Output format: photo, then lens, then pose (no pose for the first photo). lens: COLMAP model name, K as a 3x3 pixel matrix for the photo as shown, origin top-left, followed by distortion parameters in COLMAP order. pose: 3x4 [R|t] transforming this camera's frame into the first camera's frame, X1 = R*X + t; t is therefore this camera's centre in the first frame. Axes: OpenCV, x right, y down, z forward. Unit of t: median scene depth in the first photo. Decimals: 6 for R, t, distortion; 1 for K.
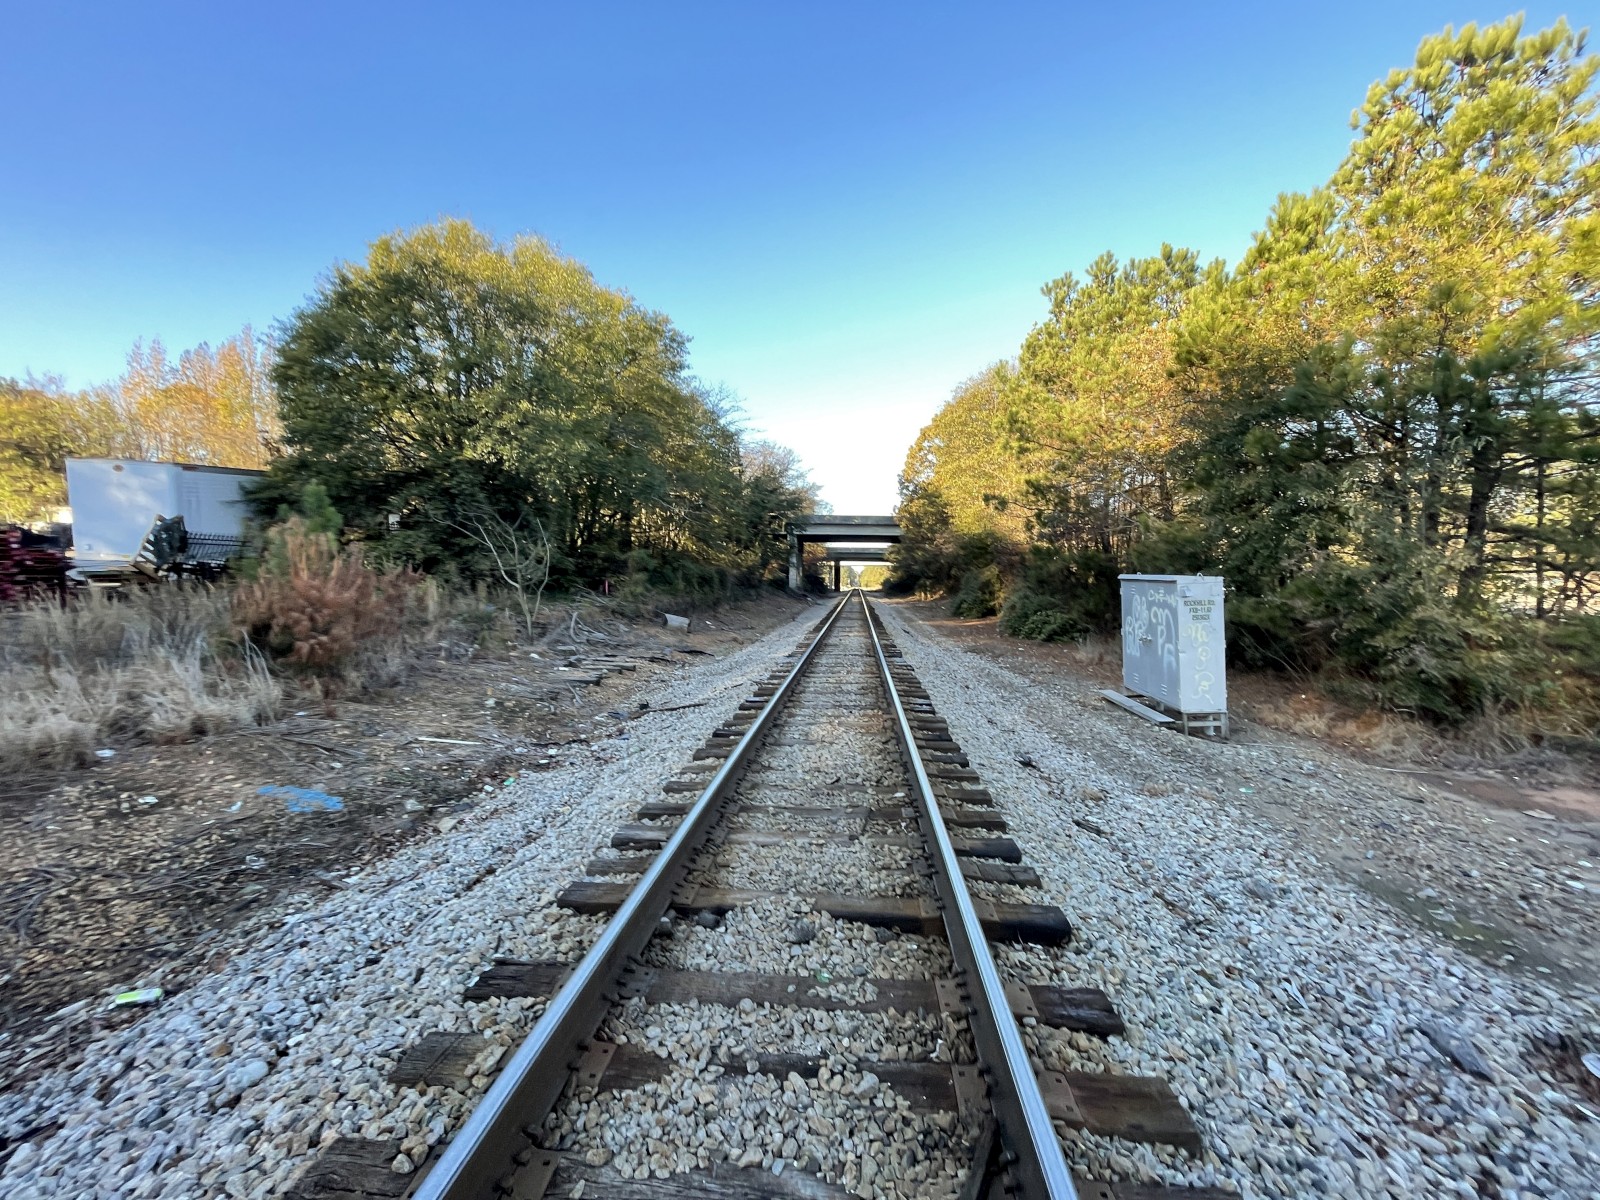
lens RADIAL K [[639.0, 0, 800.0], [0, 639.0, 600.0], [0, 0, 1]] dist [0.001994, -0.000138]
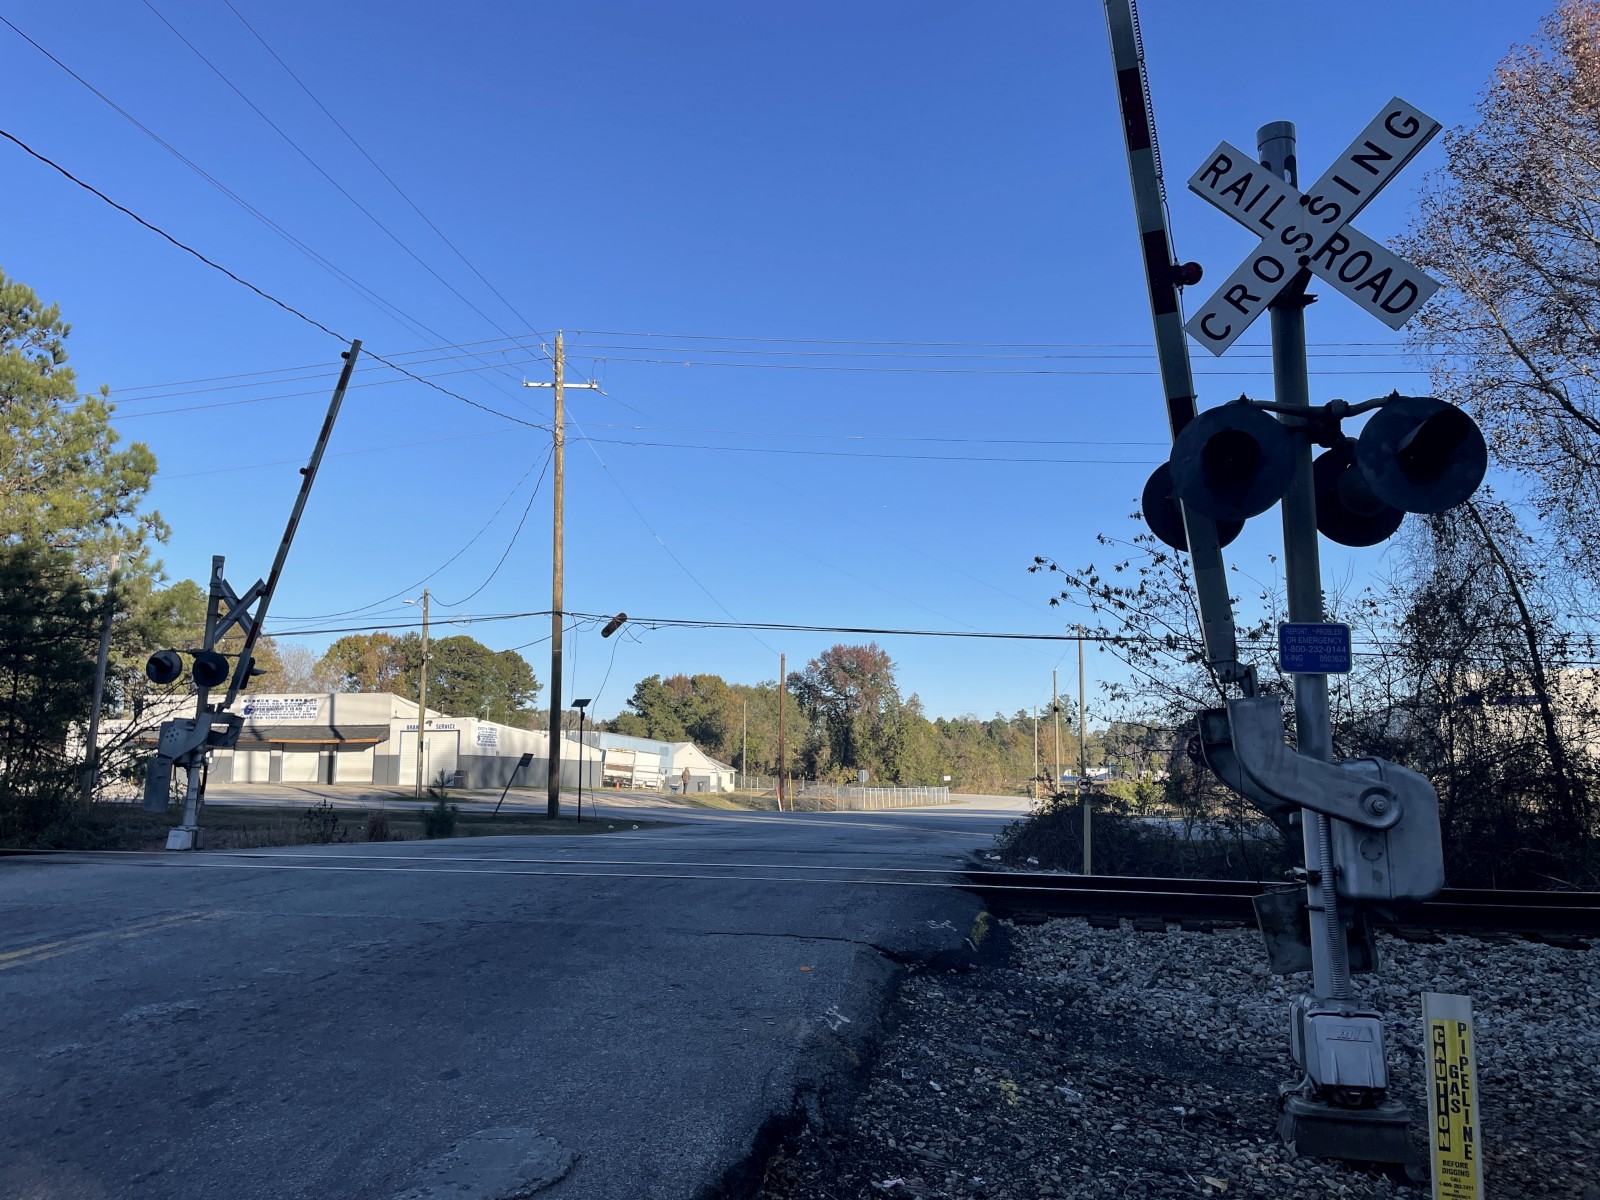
lens RADIAL K [[1185.0, 0, 794.0], [0, 1185.0, 591.8], [0, 0, 1]] dist [0.099344, -0.119181]
pose [[0.123994, 0.159350, 0.979404, -2.541343], [0.021244, 0.986369, -0.163173, 0.231828], [-0.992056, 0.041039, 0.118919, -2.032955]]
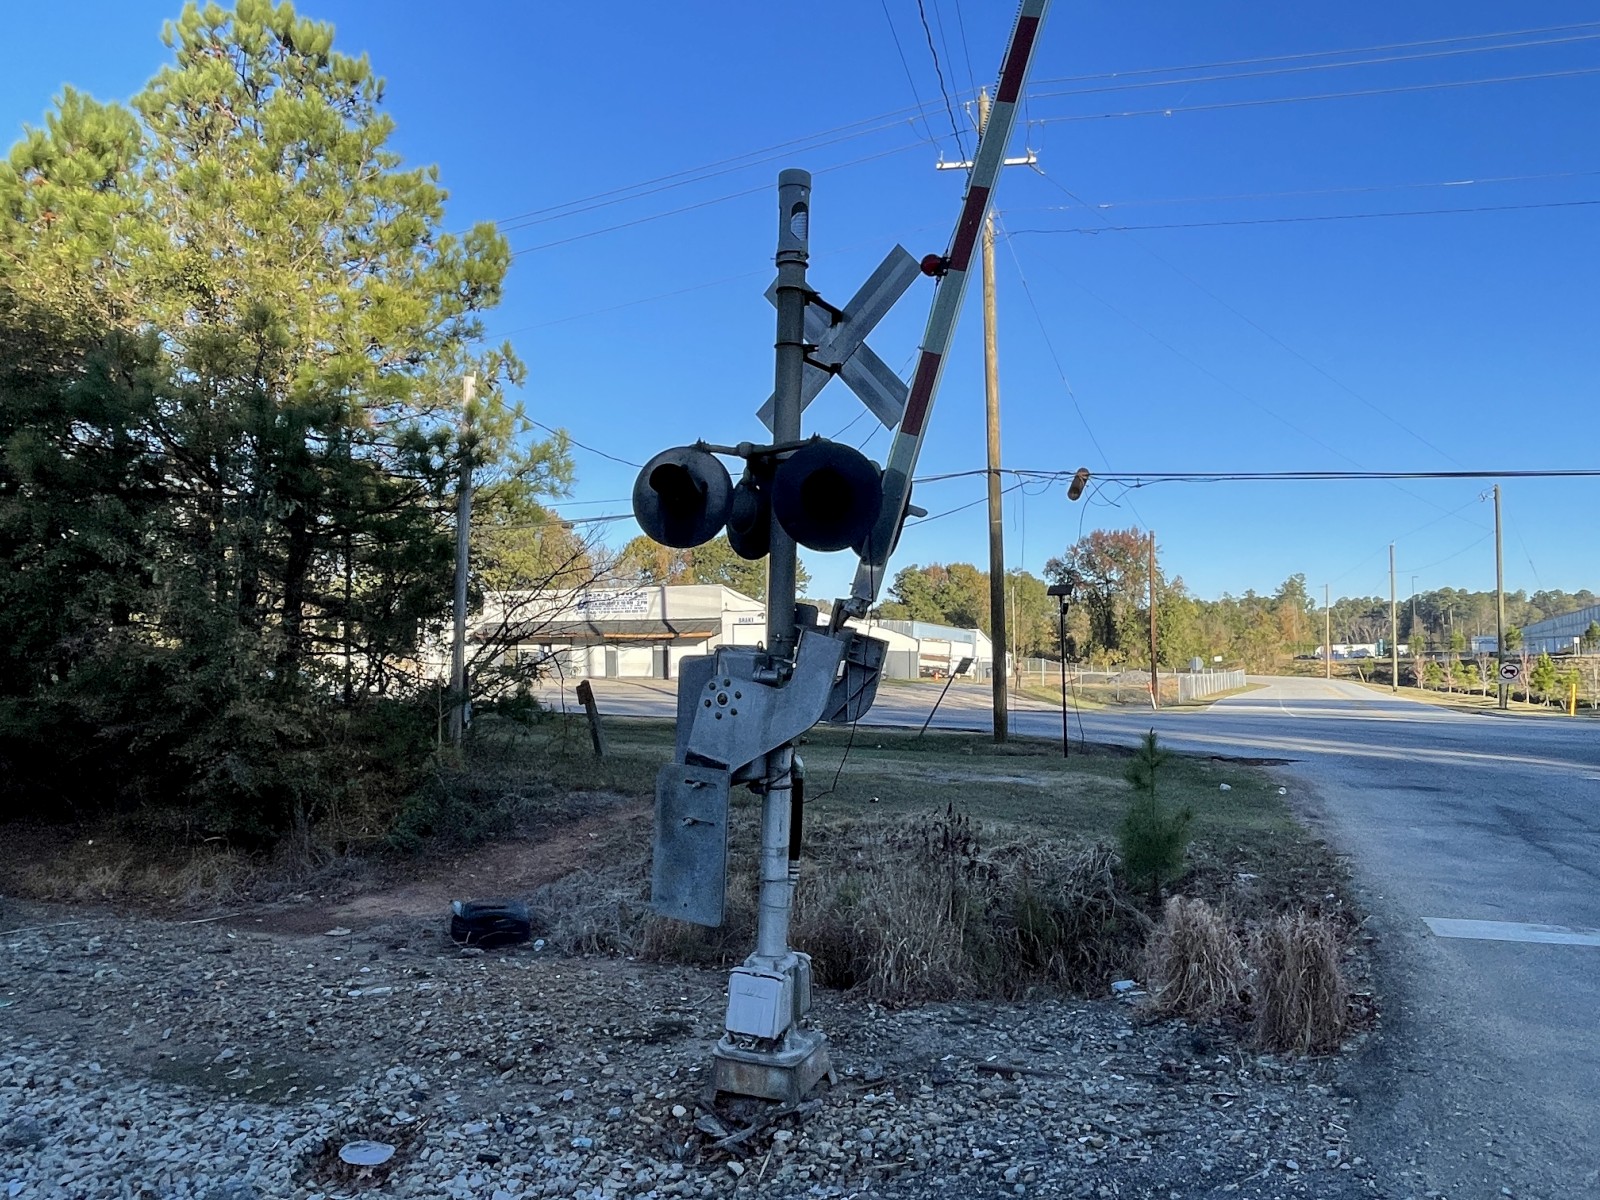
lens RADIAL K [[1039.8, 0, 805.7], [0, 1039.8, 603.1], [0, 0, 1]] dist [0.000640, -0.000742]
pose [[0.300200, 0.051509, 0.952485, -0.049238], [0.030621, 0.997506, -0.063595, -0.009369], [-0.953385, 0.048257, 0.297874, -0.065685]]
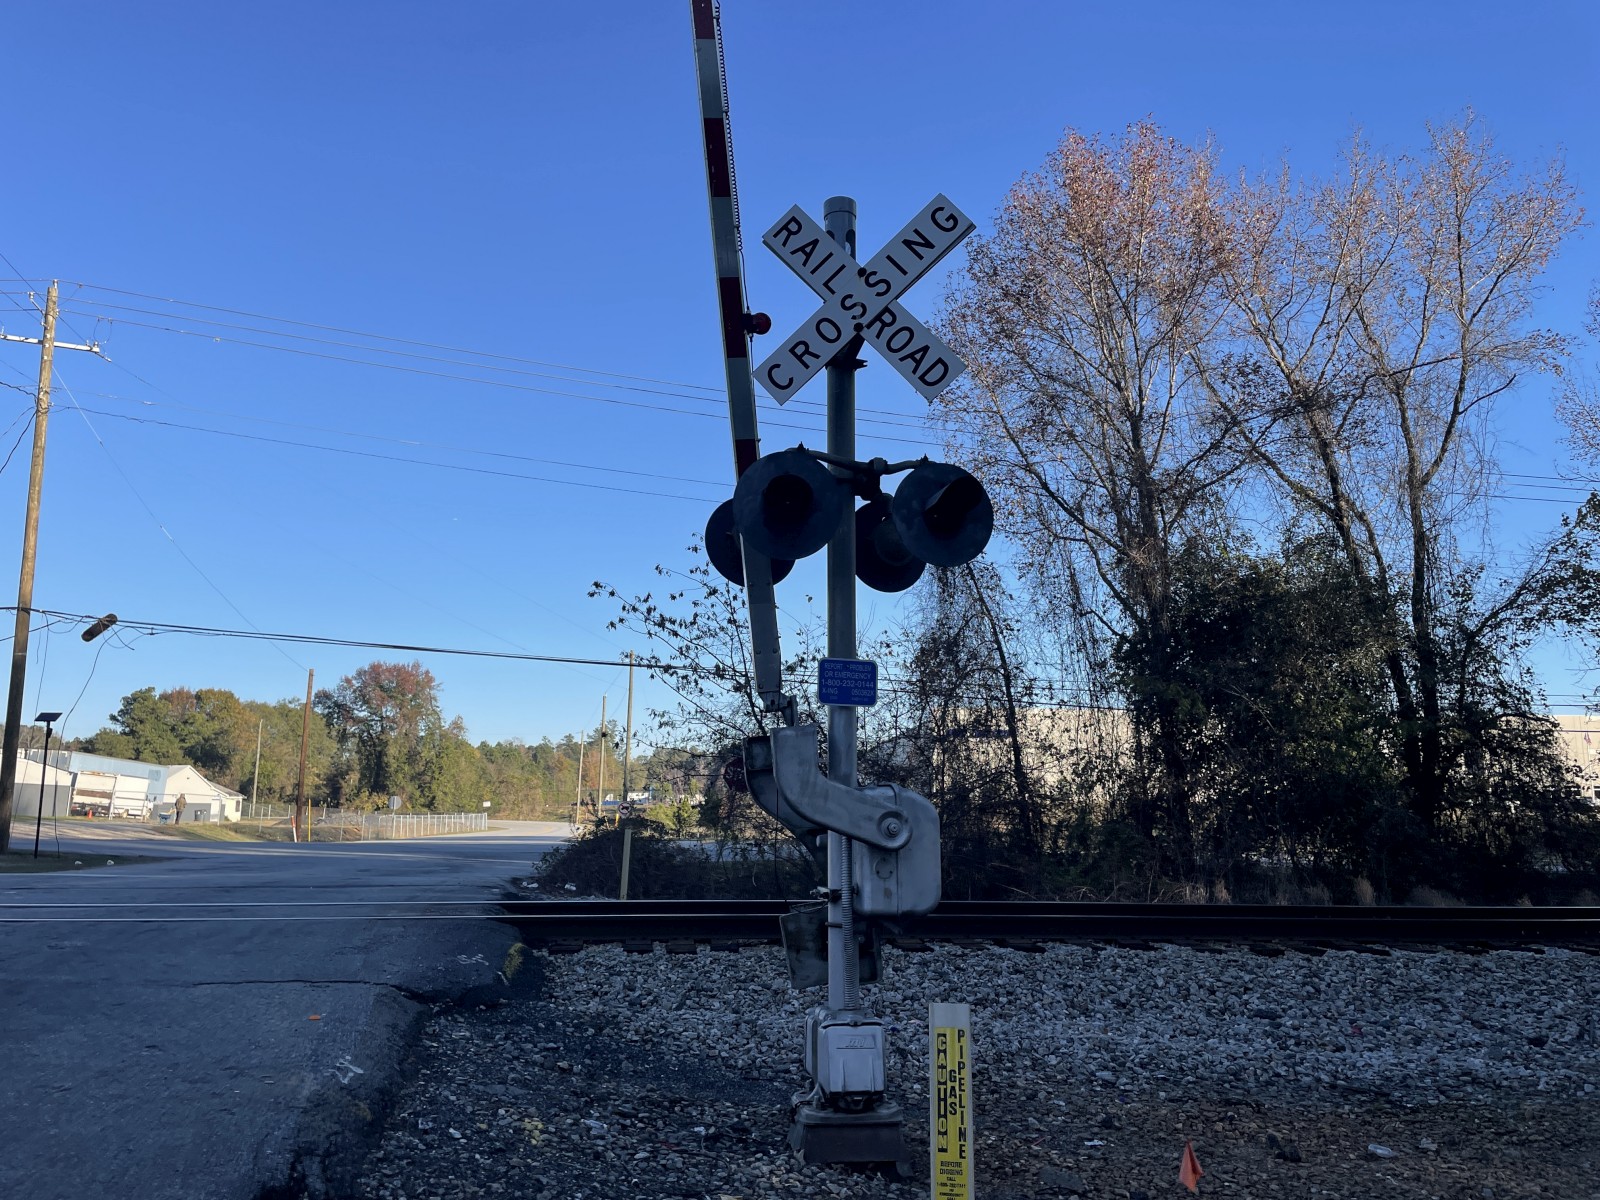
lens RADIAL K [[1185.0, 0, 794.0], [0, 1185.0, 591.8], [0, 0, 1]] dist [0.099344, -0.119181]
pose [[-0.247974, 0.175083, 0.952814, -2.488400], [0.021091, 0.984276, -0.175375, 0.226972], [-0.968537, -0.023393, -0.247768, -2.013955]]
